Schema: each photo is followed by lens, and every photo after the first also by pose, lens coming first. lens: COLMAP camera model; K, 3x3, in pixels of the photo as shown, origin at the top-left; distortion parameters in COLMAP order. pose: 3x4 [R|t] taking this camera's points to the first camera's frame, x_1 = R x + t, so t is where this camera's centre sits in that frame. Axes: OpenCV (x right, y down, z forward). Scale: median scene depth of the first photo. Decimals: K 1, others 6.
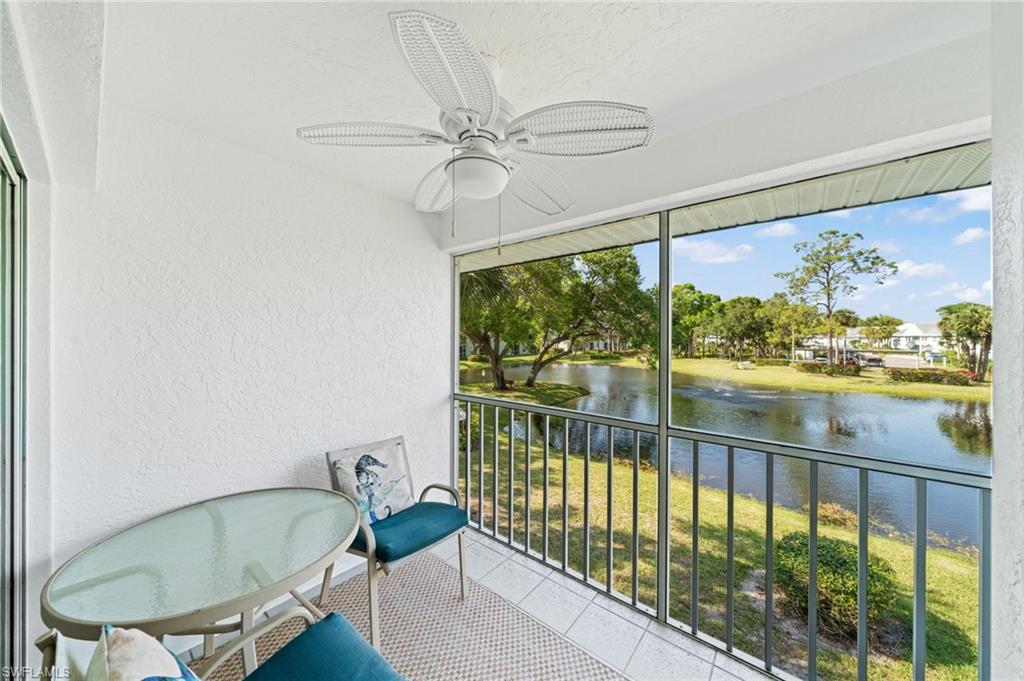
lens RADIAL K [[394.4, 0, 516.7], [0, 394.4, 341.4], [0, 0, 1]] dist [-0.001346, -0.000101]
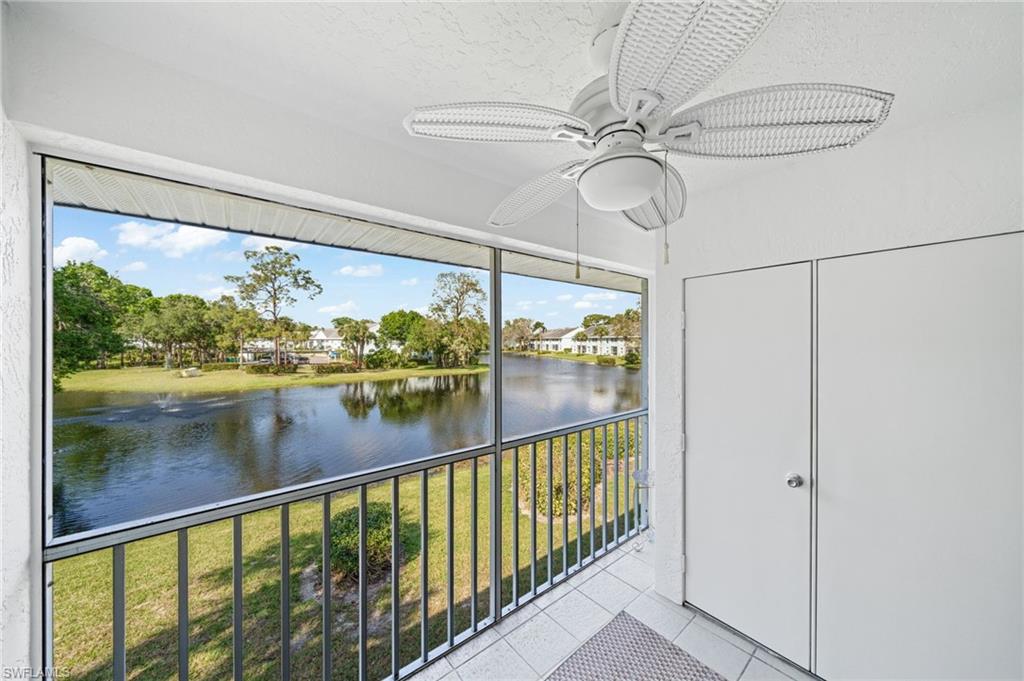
lens RADIAL K [[361.0, 0, 512.0], [0, 361.0, 340.5], [0, 0, 1]] dist [-0.002167, -0.000201]
pose [[0.147567, -0.005494, 0.989037, -0.132809], [0.000356, 0.999985, 0.005501, -0.016876], [-0.989052, -0.000459, 0.147566, 0.174375]]
